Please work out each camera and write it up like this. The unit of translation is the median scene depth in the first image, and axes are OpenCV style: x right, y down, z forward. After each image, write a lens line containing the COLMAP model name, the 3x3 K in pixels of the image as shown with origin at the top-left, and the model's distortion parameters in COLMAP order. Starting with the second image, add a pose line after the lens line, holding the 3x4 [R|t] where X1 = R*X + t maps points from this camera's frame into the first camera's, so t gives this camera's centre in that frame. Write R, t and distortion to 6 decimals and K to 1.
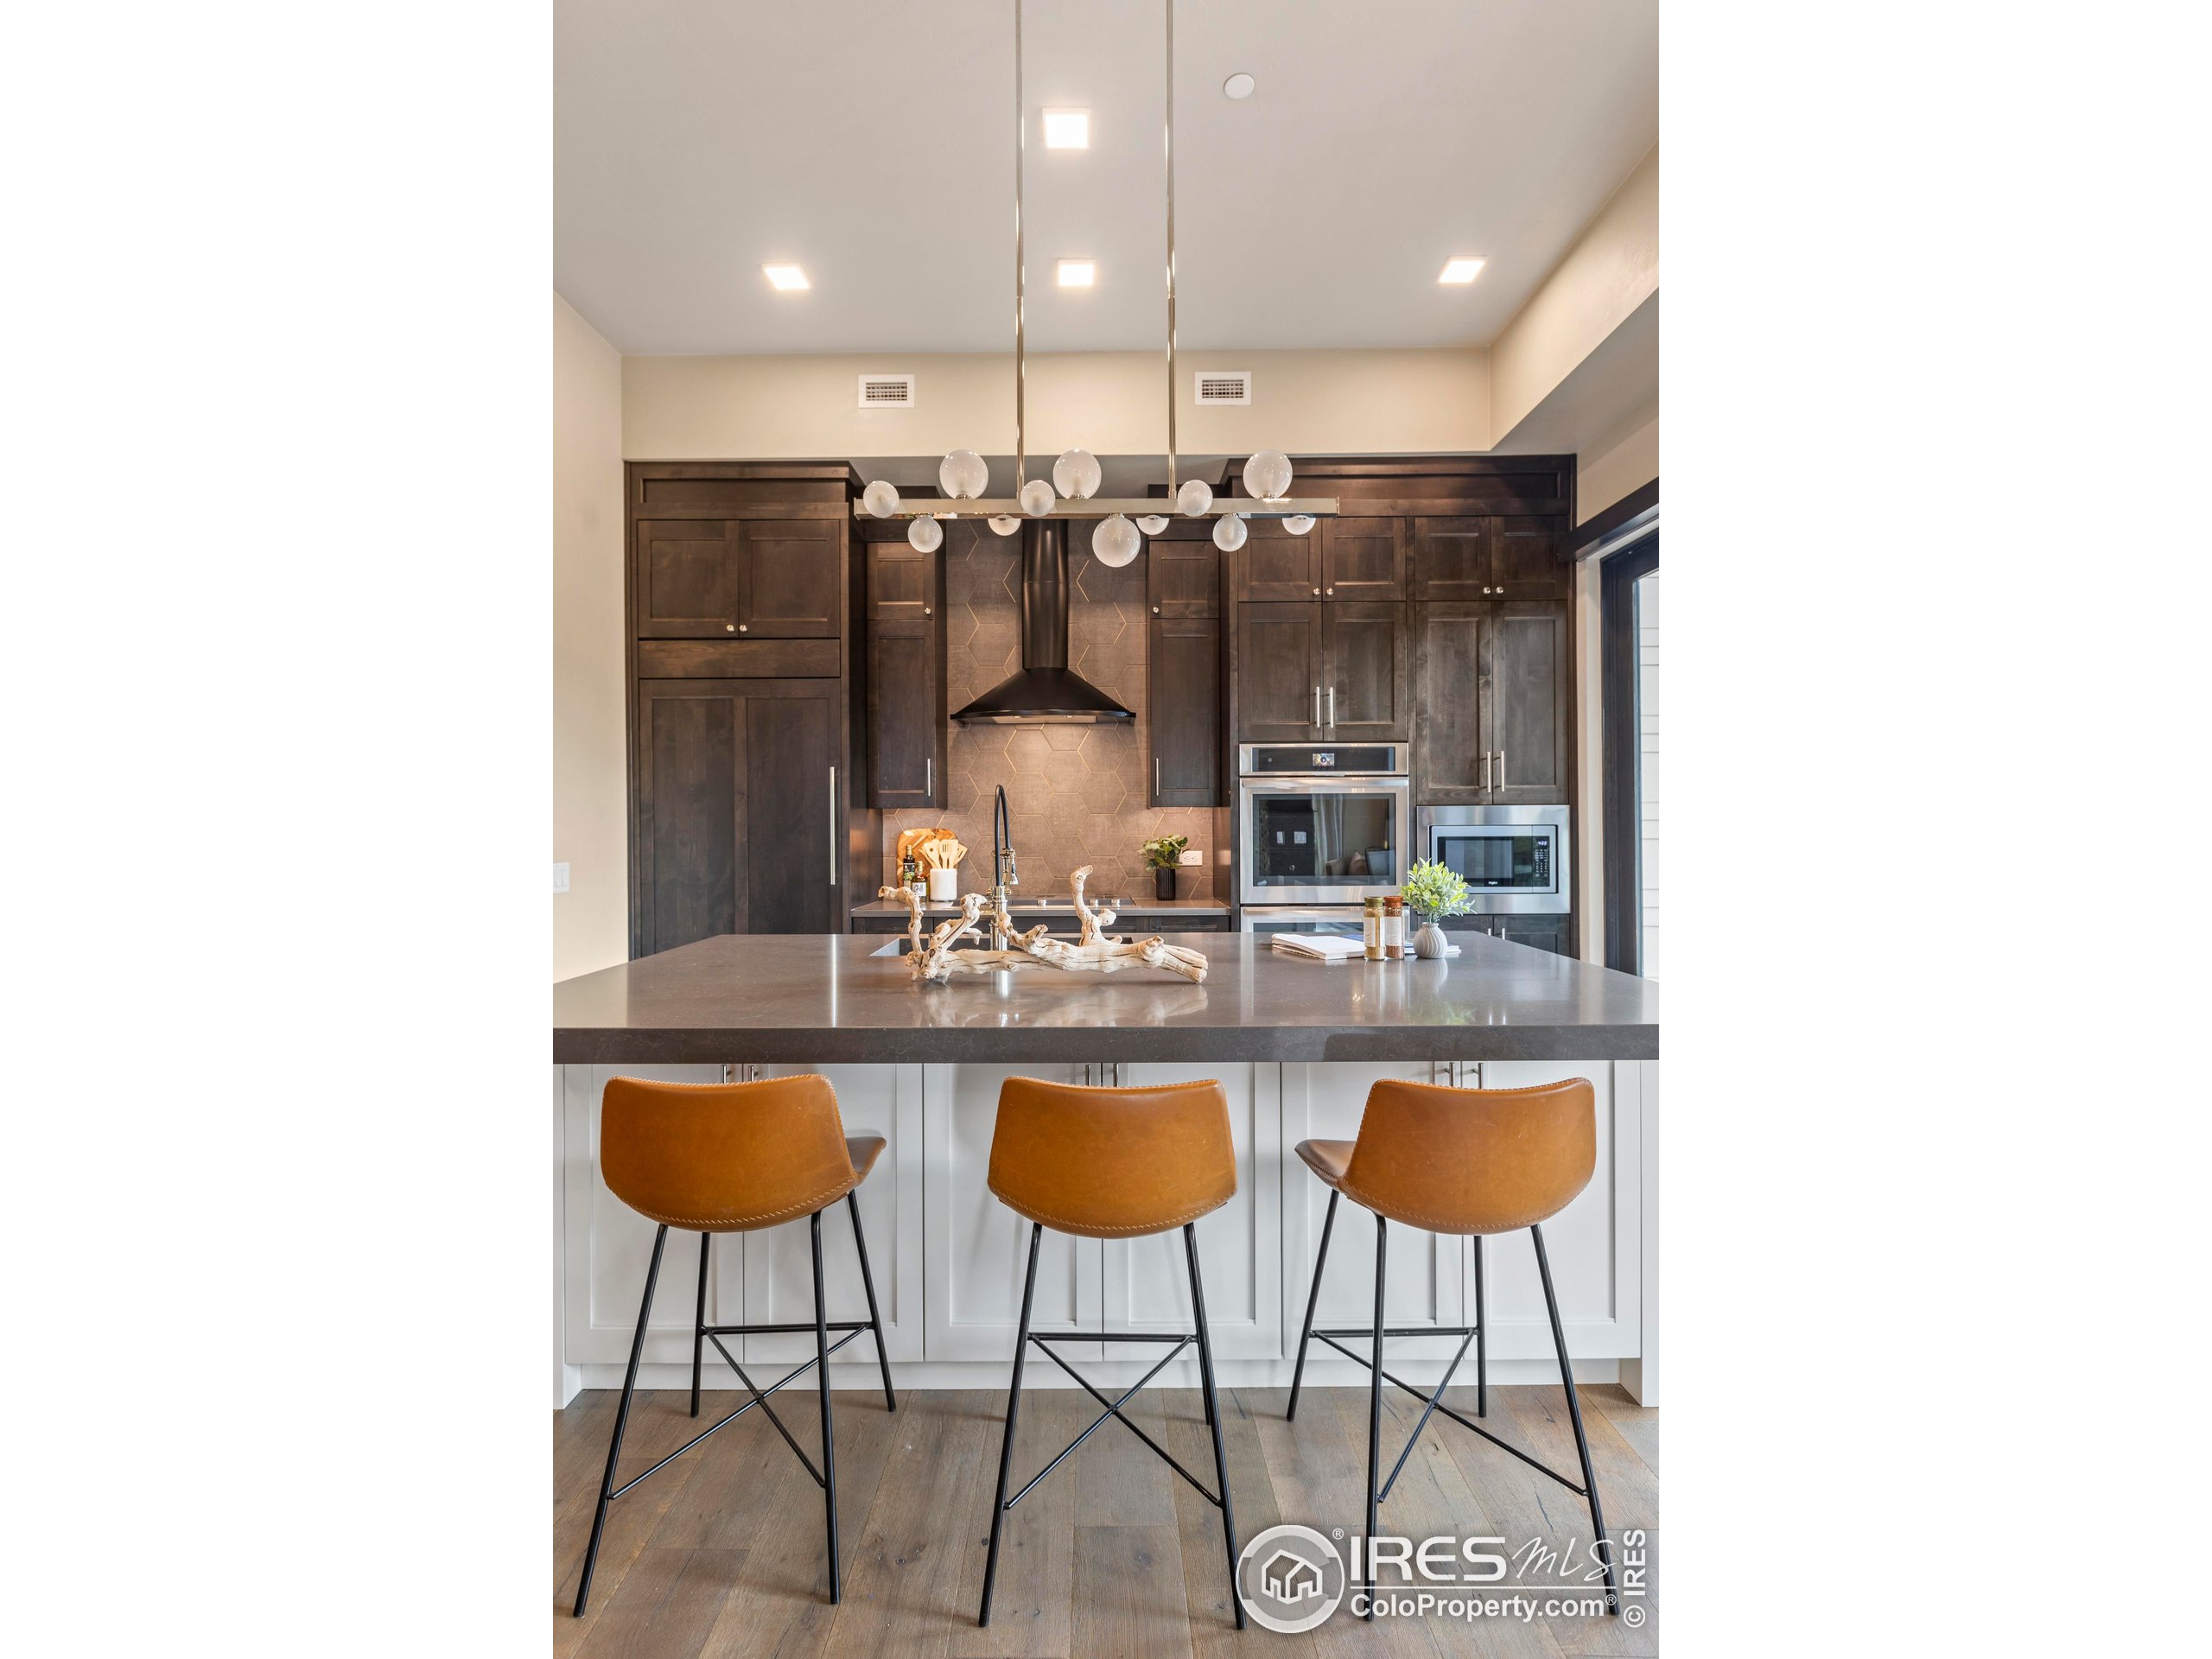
lens RADIAL K [[922.2, 0, 1102.7], [0, 922.2, 828.0], [0, 0, 1]] dist [0.007288, -0.000141]
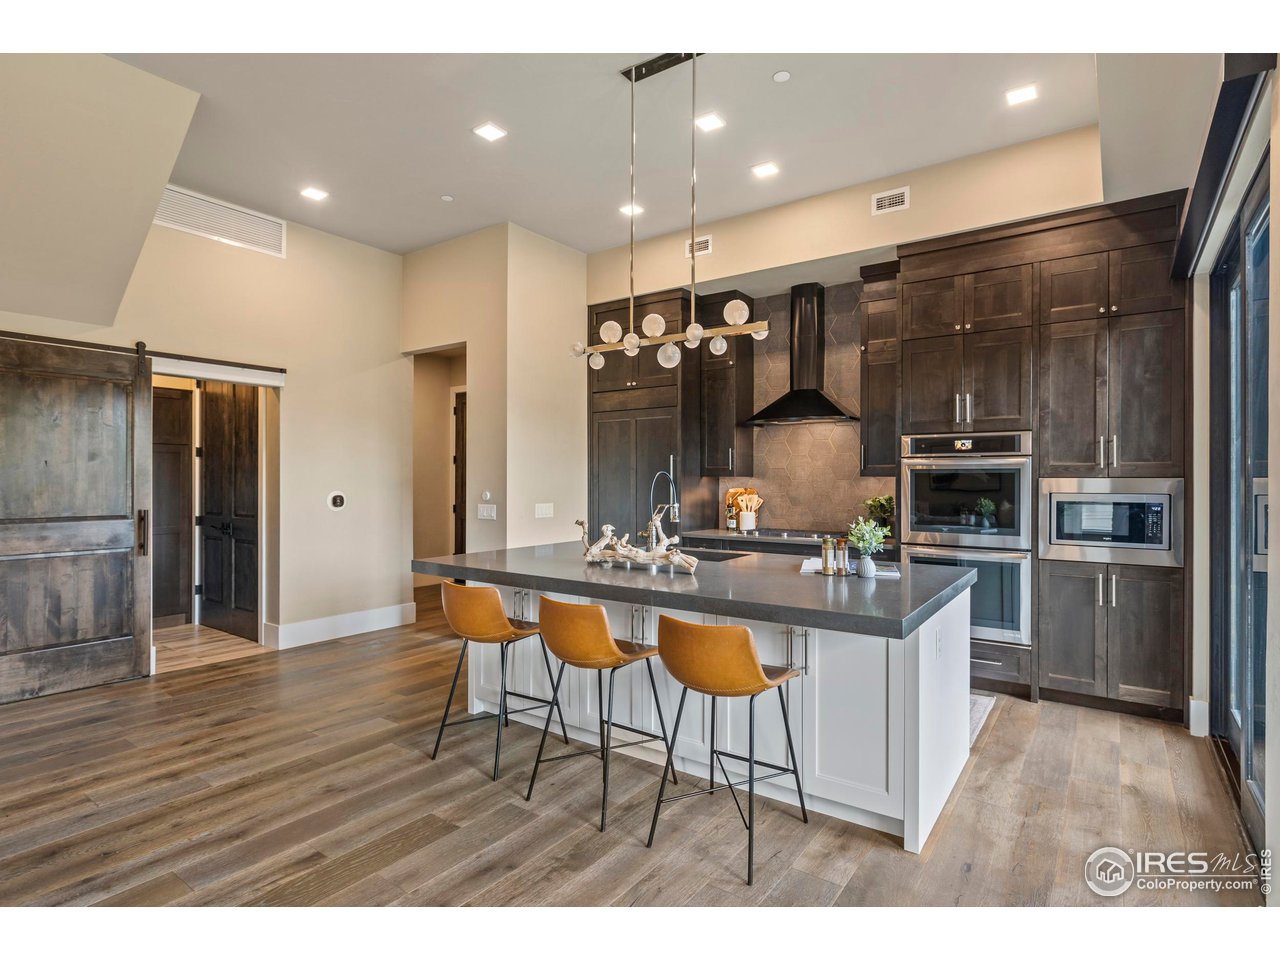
lens RADIAL K [[664.8, 0, 640.3], [0, 664.8, 480.7], [0, 0, 1]] dist [-0.000421, 0.000381]
pose [[0.814937, 0.008112, -0.579493, 0.427356], [-0.005771, 0.999966, 0.005882, -0.022001], [0.579521, -0.001449, 0.814956, -0.123756]]
